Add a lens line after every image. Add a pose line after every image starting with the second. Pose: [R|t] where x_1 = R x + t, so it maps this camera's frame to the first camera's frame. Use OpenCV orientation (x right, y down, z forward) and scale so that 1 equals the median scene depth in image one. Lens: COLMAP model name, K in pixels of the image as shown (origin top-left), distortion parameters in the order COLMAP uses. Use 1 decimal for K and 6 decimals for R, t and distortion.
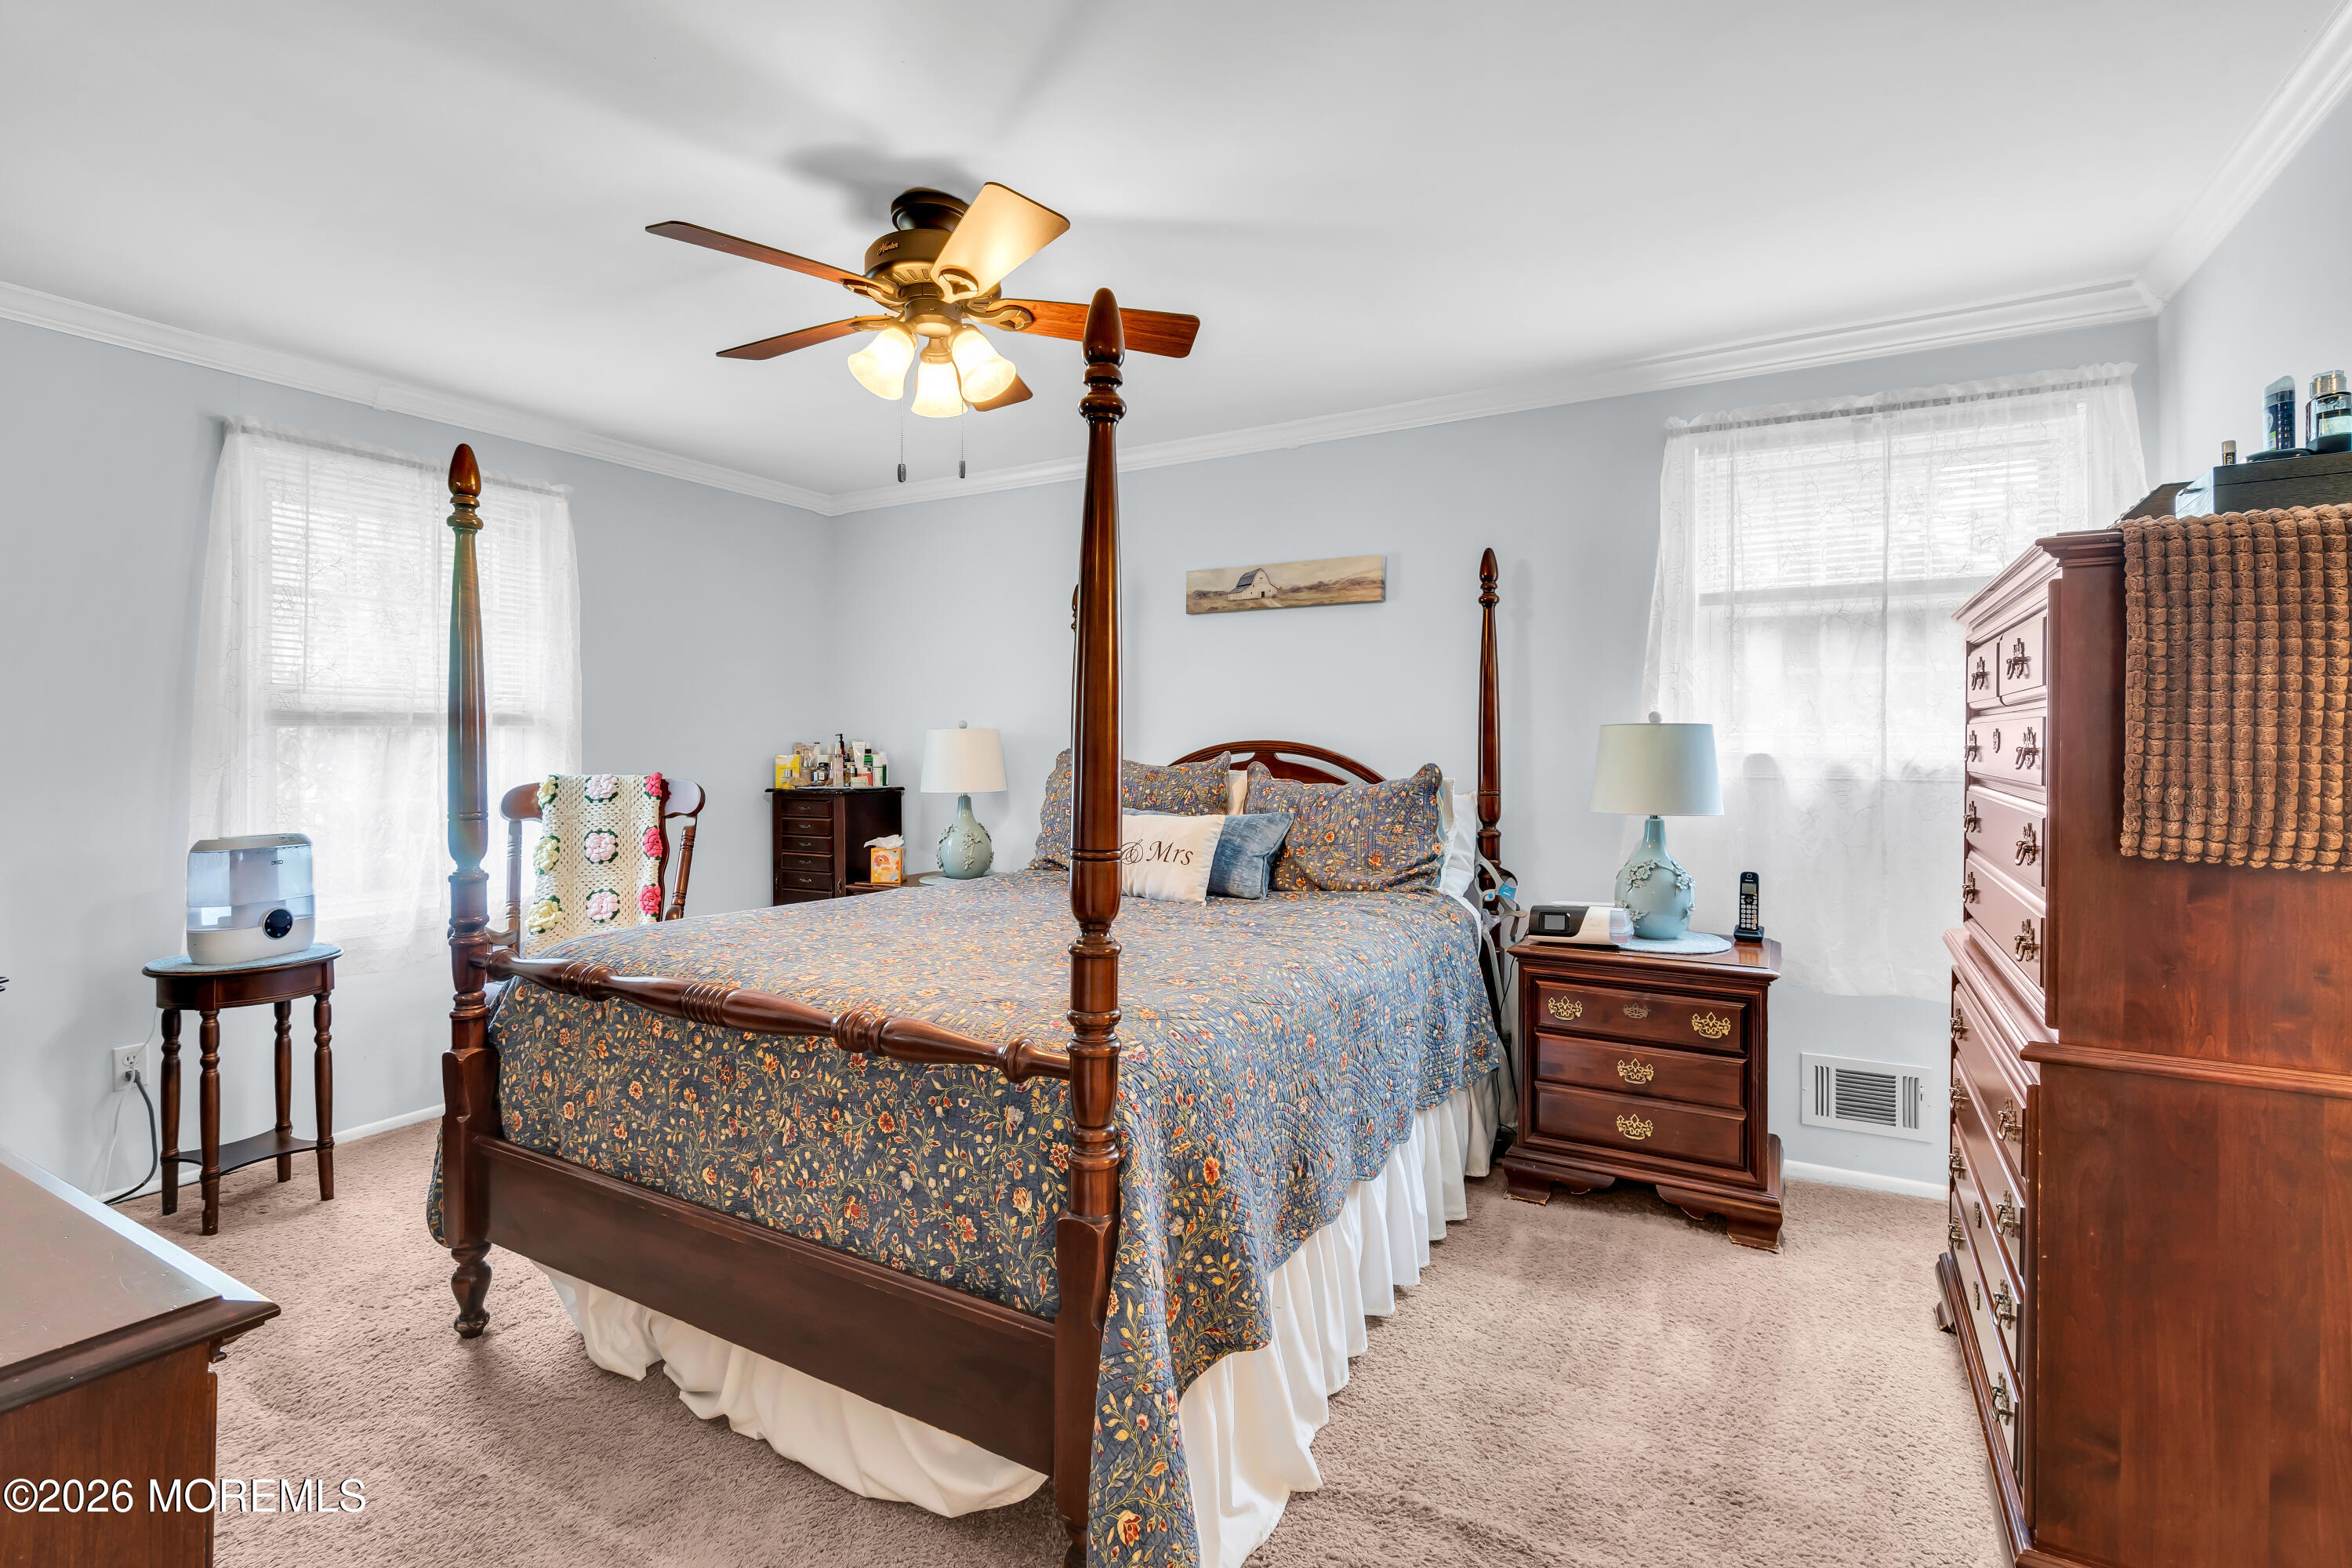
lens RADIAL K [[1076.8, 0, 1169.8], [0, 1076.8, 767.1], [0, 0, 1]] dist [-0.005513, 0.003037]
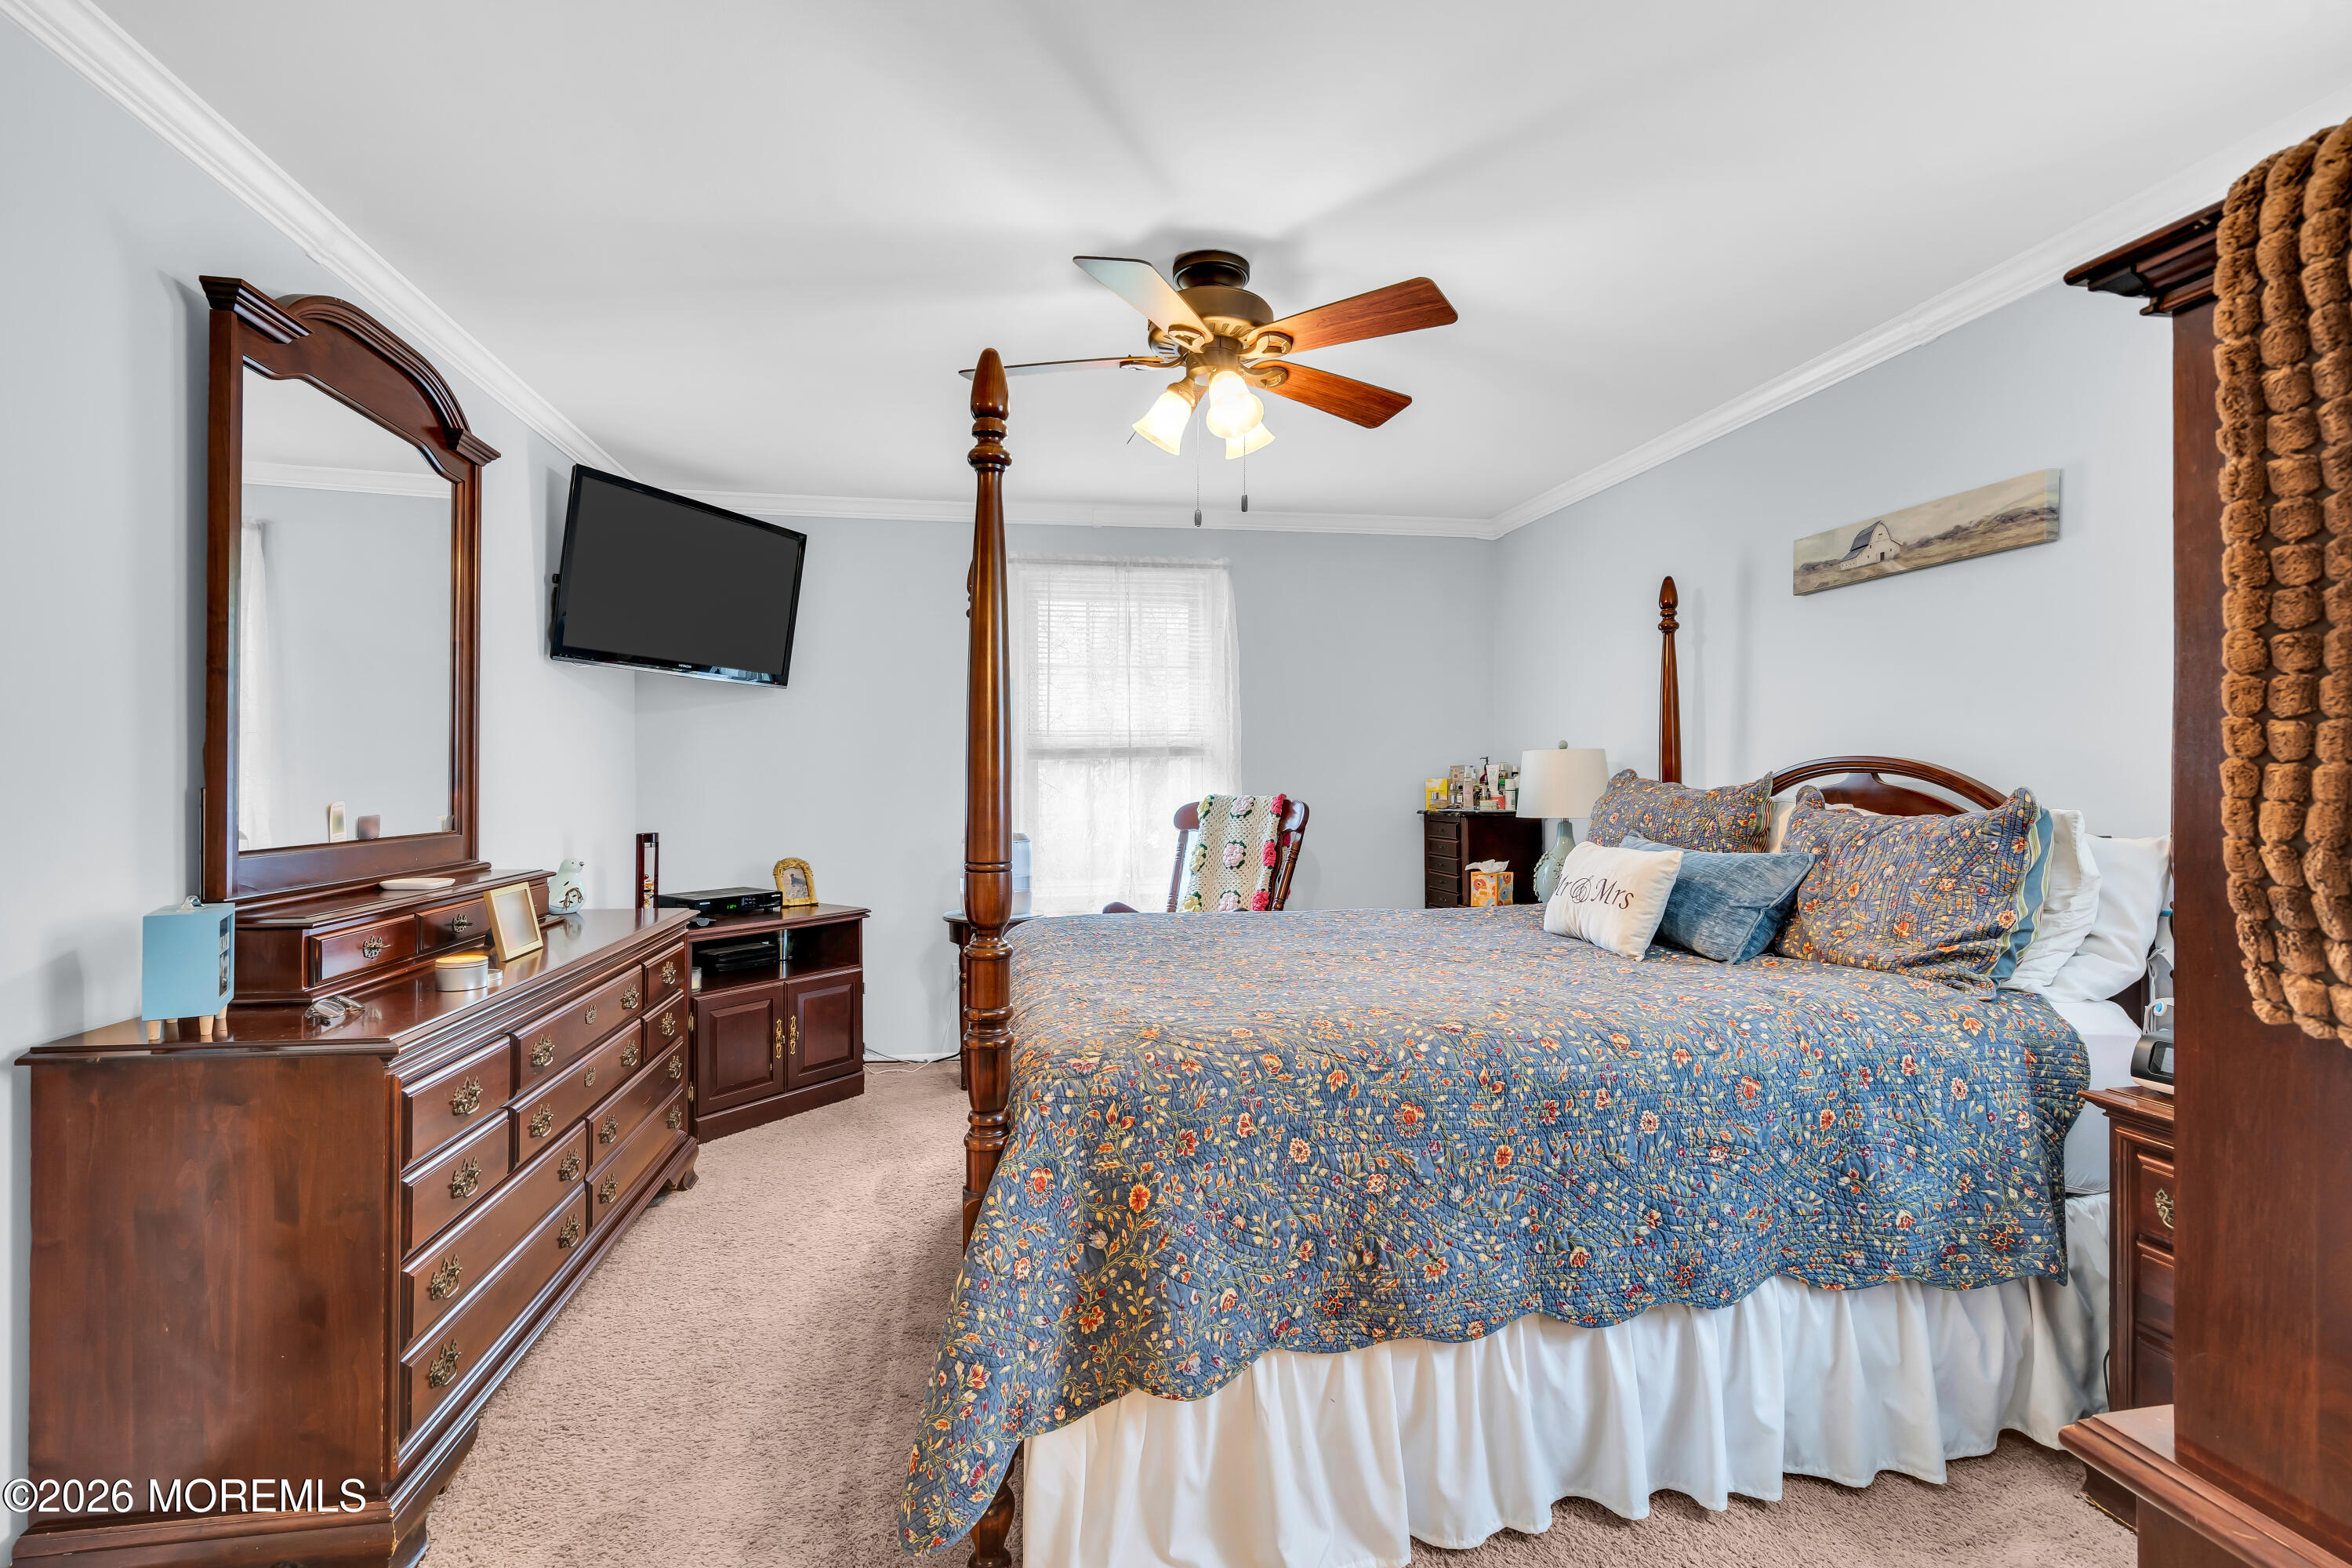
lens RADIAL K [[1076.8, 0, 1177.2], [0, 1076.8, 797.8], [0, 0, 1]] dist [-0.005513, 0.003037]
pose [[0.648421, 0.009924, -0.761217, 0.399380], [-0.005194, 0.999949, 0.008612, 0.000055], [0.761264, -0.001631, 0.648440, 0.192428]]
